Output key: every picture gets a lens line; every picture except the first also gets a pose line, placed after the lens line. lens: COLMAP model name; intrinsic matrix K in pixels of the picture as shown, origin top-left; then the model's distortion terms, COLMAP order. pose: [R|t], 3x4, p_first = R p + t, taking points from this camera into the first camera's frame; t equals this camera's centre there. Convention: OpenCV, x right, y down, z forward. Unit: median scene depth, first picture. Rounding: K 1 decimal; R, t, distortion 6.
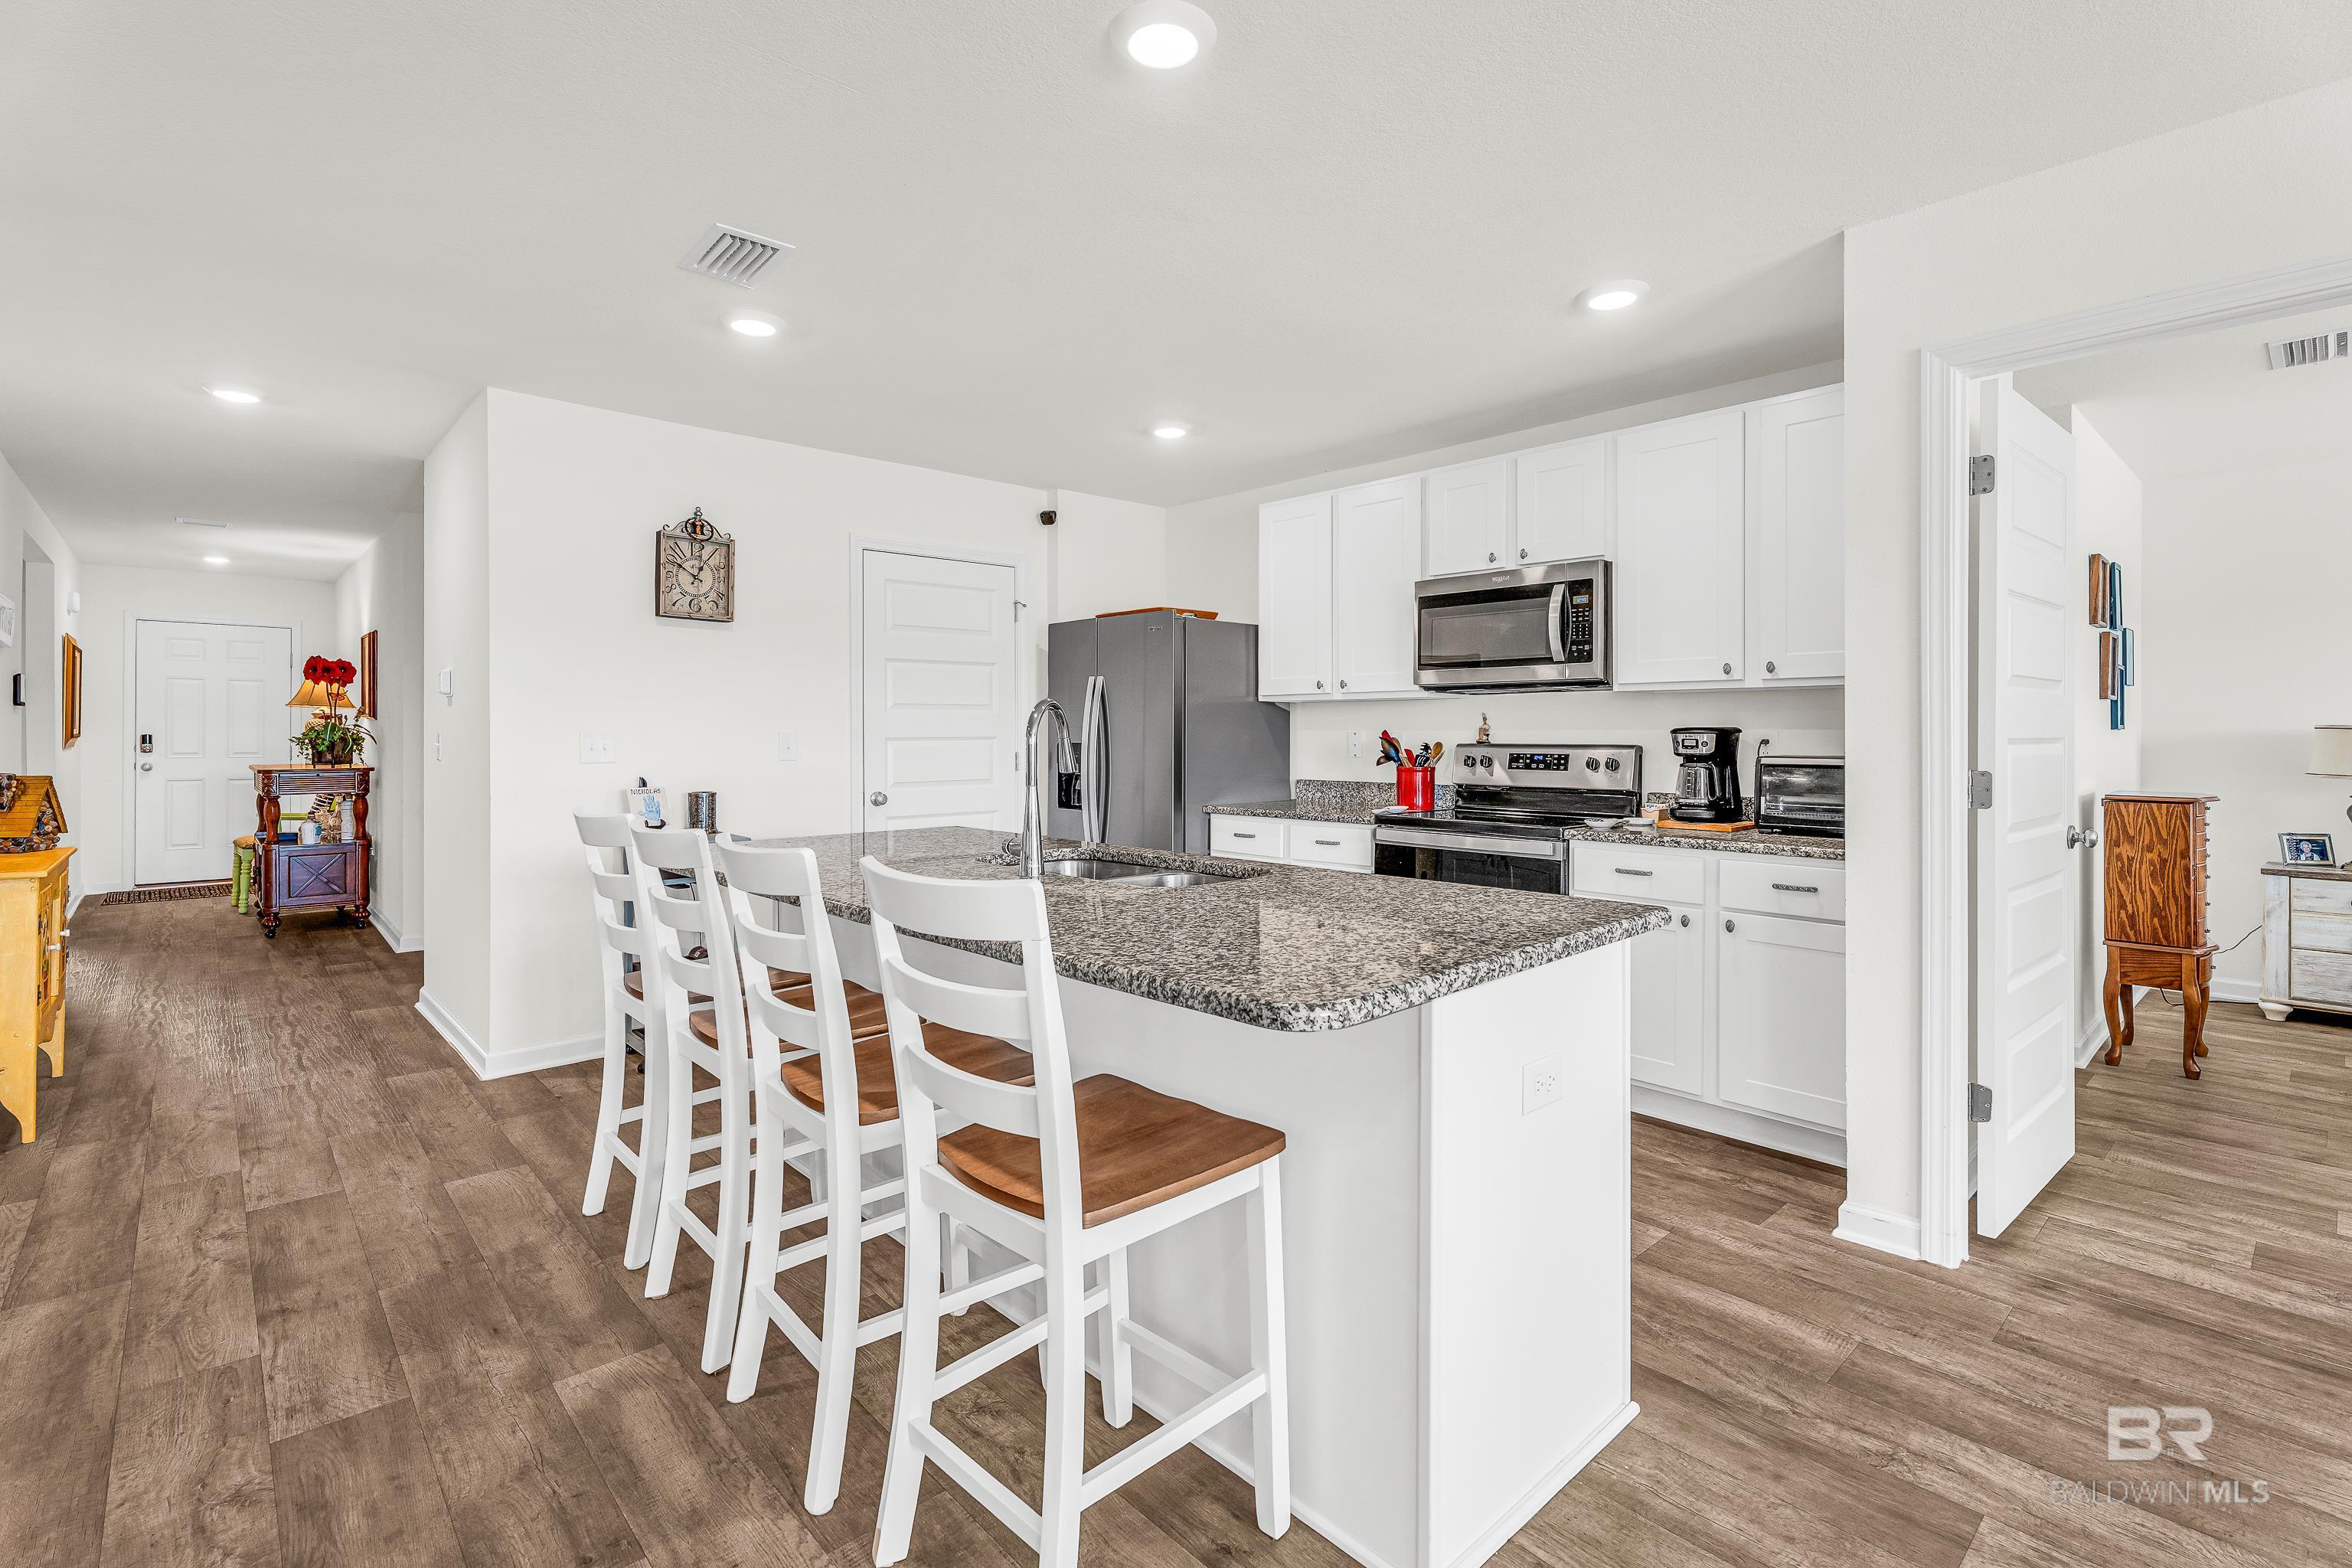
lens RADIAL K [[1072.2, 0, 1166.8], [0, 1072.2, 736.0], [0, 0, 1]] dist [0.001251, 0.000387]
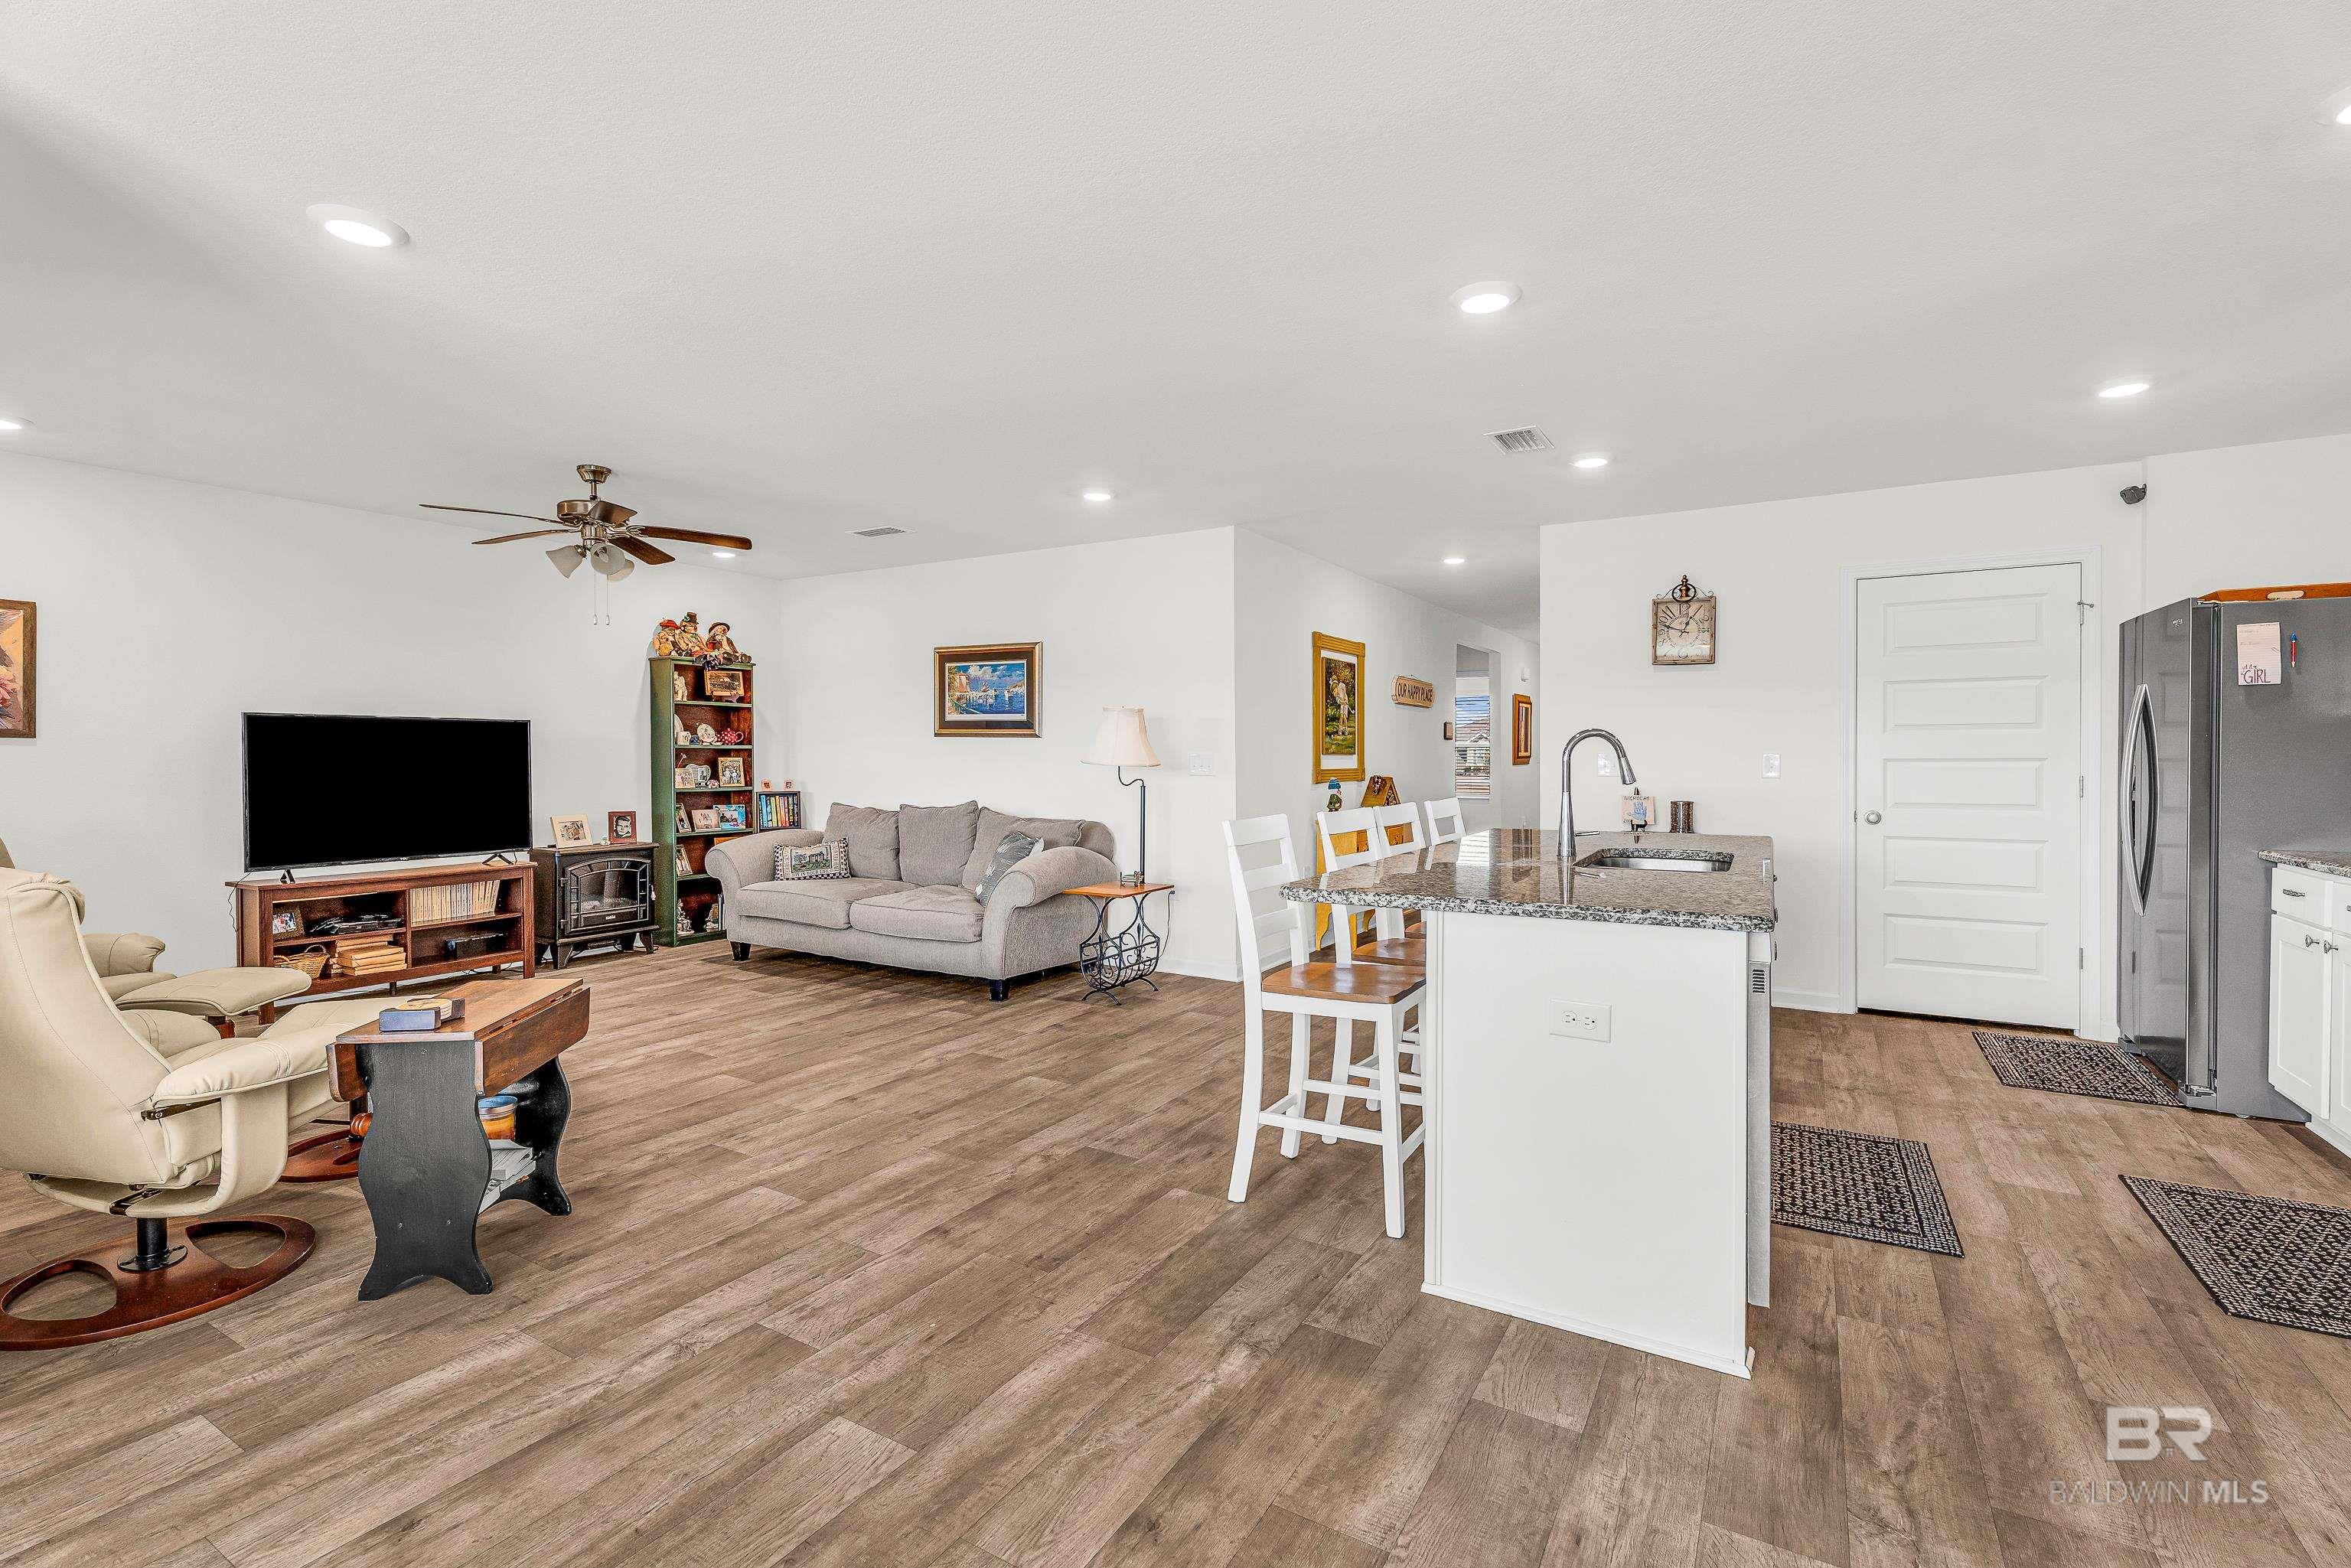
lens RADIAL K [[1048.6, 0, 1177.7], [0, 1048.6, 767.9], [0, 0, 1]] dist [0.001502, 0.000307]
pose [[0.304073, 0.011275, -0.952582, 0.552622], [-0.001221, 0.999934, 0.011446, 0.000126], [0.952648, -0.002318, 0.304067, 0.055190]]
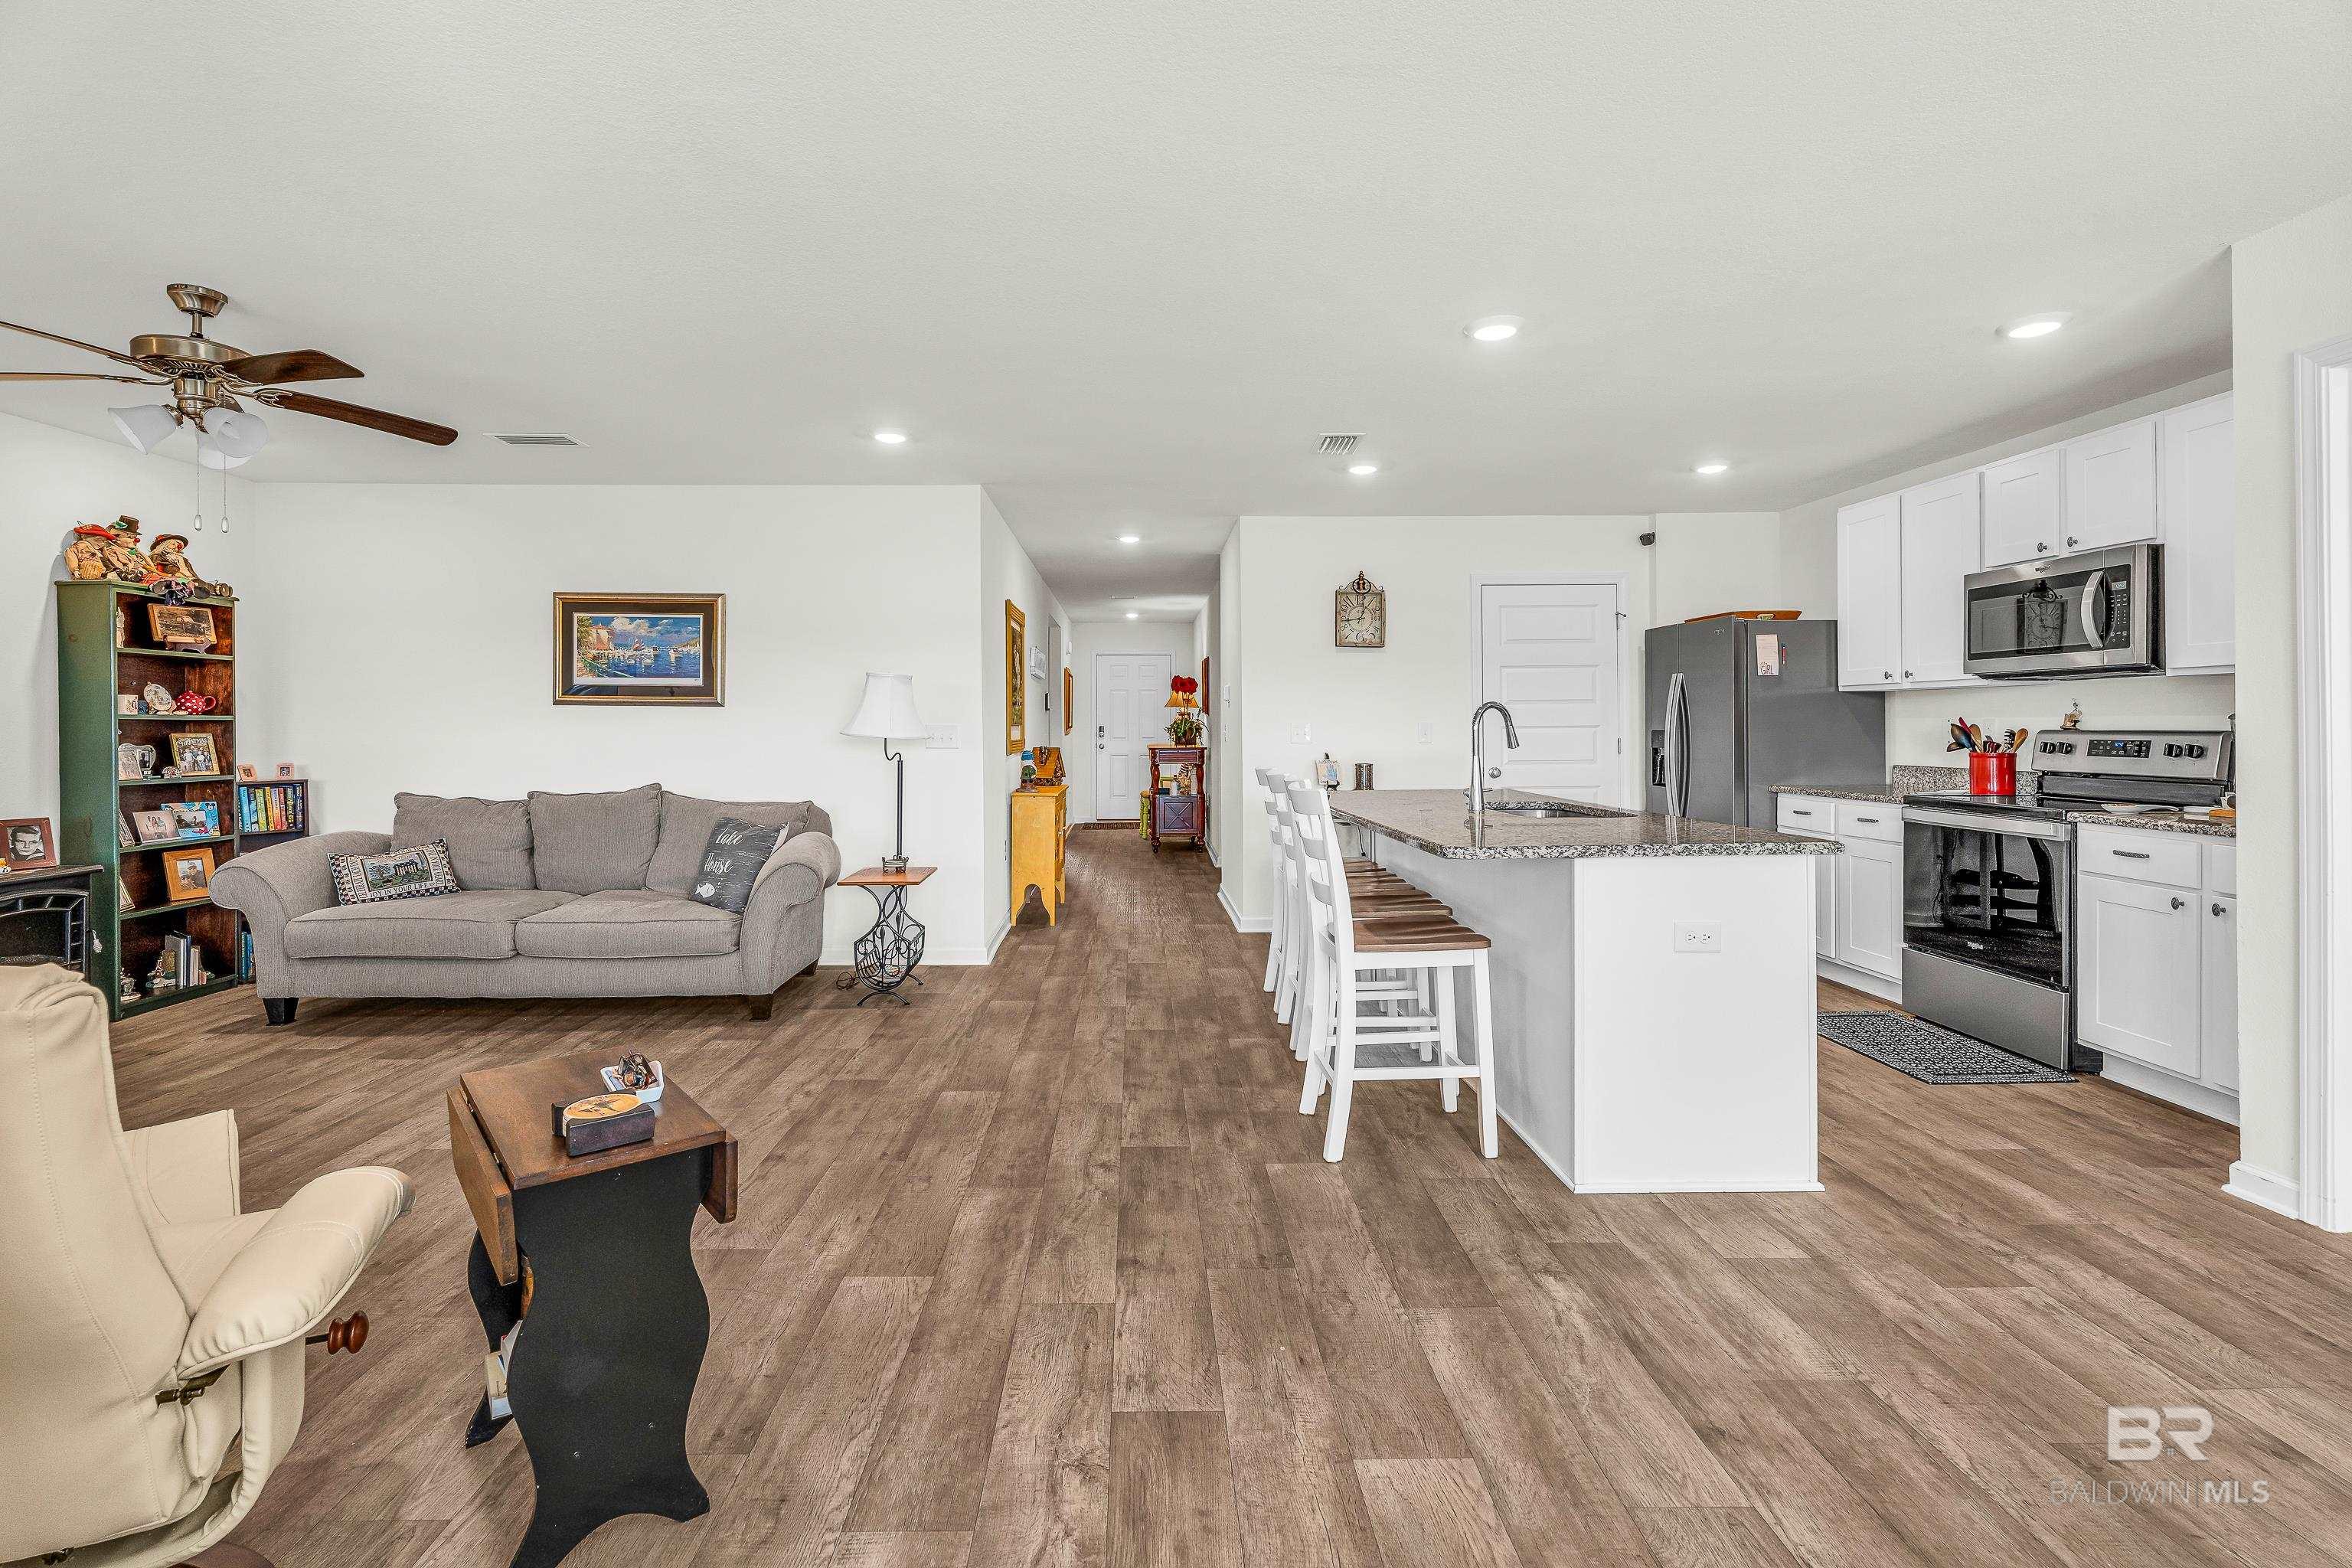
lens RADIAL K [[1059.2, 0, 1154.9], [0, 1059.2, 724.3], [0, 0, 1]] dist [0.001678, -0.000034]
pose [[0.754638, -0.004957, -0.656123, 0.304439], [0.004019, 0.999988, -0.002932, 0.001242], [0.656129, -0.000424, 0.754648, -0.290391]]
